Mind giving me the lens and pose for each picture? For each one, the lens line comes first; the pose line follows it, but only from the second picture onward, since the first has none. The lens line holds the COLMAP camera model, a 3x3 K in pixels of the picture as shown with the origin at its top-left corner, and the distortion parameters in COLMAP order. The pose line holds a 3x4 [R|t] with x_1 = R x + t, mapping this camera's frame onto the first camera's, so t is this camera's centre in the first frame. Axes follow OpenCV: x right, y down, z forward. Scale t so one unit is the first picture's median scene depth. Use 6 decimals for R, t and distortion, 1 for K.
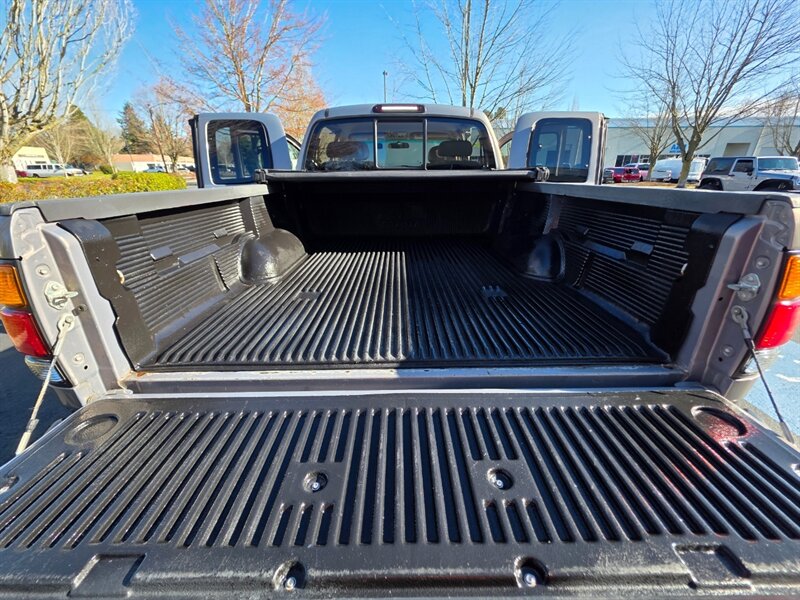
lens RADIAL K [[320.8, 0, 398.4], [0, 320.8, 300.5], [0, 0, 1]] dist [0.000792, 0.000794]
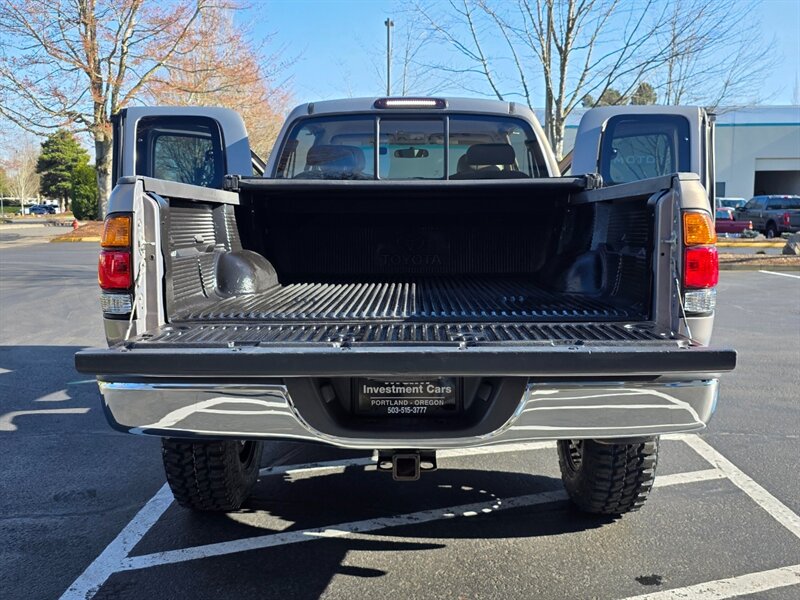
lens RADIAL K [[813.4, 0, 395.8], [0, 813.4, 300.4], [0, 0, 1]] dist [0.044460, 0.000000]
pose [[0.999668, 0.007458, -0.024666, 0.004446], [-0.014009, 0.960685, -0.277289, 0.086558], [0.021629, 0.277542, 0.960470, -0.164139]]
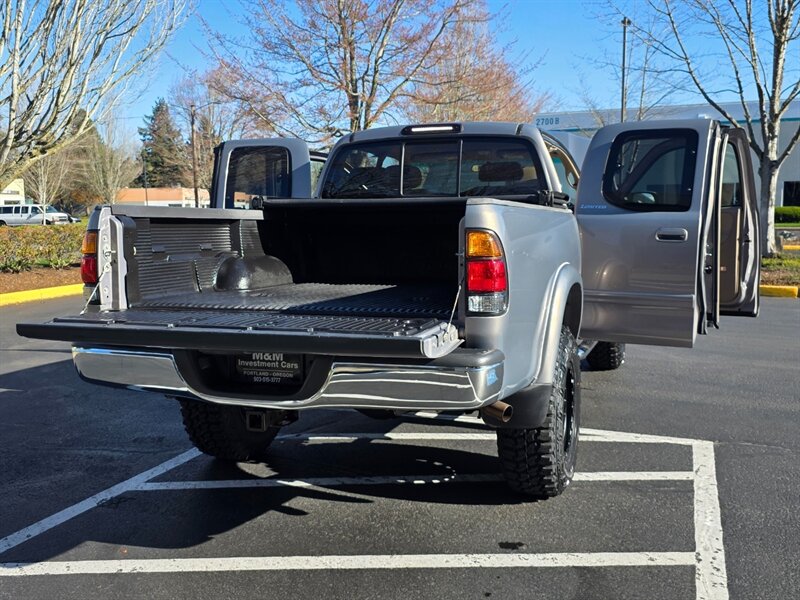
lens RADIAL K [[813.4, 0, 384.8], [0, 813.4, 296.7], [0, 0, 1]] dist [0.044460, 0.000000]
pose [[0.933229, 0.034664, -0.357606, 0.167109], [-0.134626, 0.956556, -0.258606, 0.096761], [0.333106, 0.289482, 0.897352, -0.205870]]
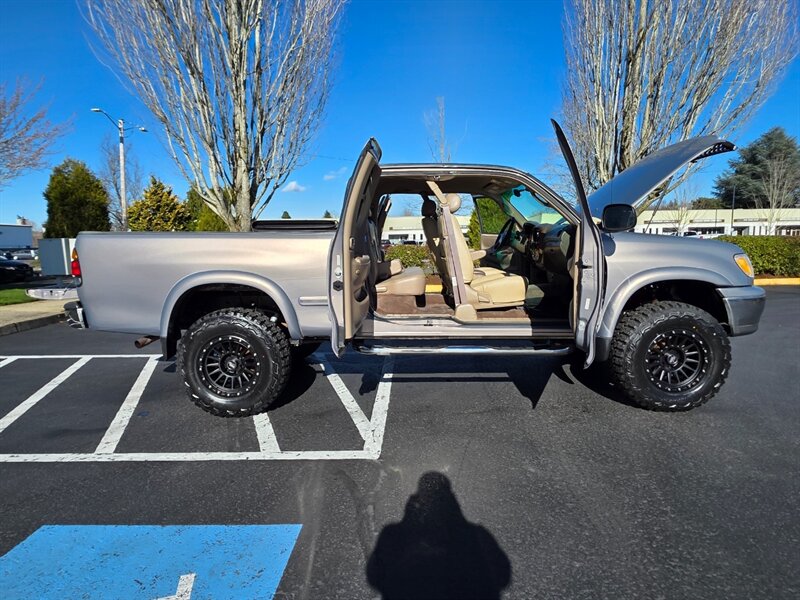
lens RADIAL K [[478.9, 0, 395.8], [0, 478.9, 296.8], [0, 0, 1]] dist [0.002799, 0.001128]
pose [[-0.031453, 0.119675, -0.992315, 0.469734], [-0.370500, 0.920682, 0.122780, -0.114133], [0.928300, 0.371514, 0.015381, 0.317824]]
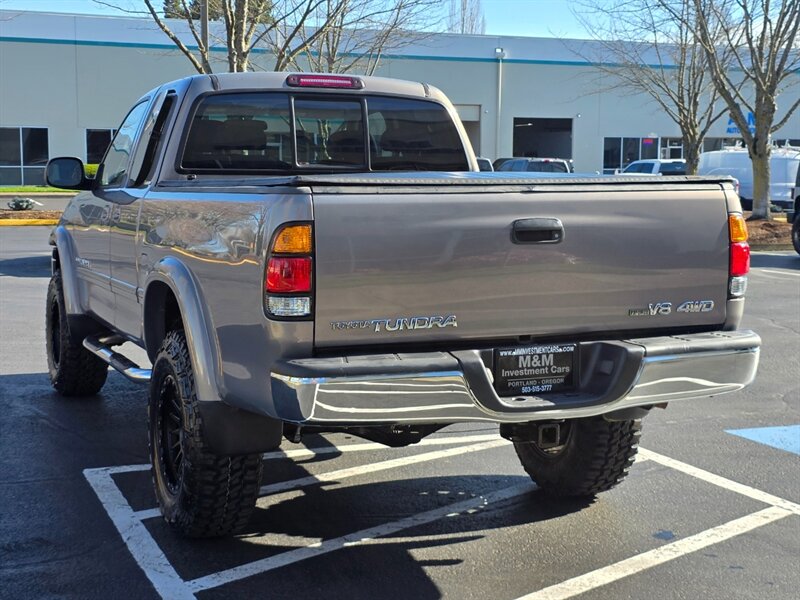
lens RADIAL K [[1275.0, 0, 394.6], [0, 1275.0, 304.4], [0, 0, 1]] dist [0.068541, 0.000000]
pose [[0.921984, -0.032325, 0.385876, -0.223186], [0.139270, 0.957509, -0.252550, 0.129165], [-0.361316, 0.286588, 0.887309, -0.309872]]
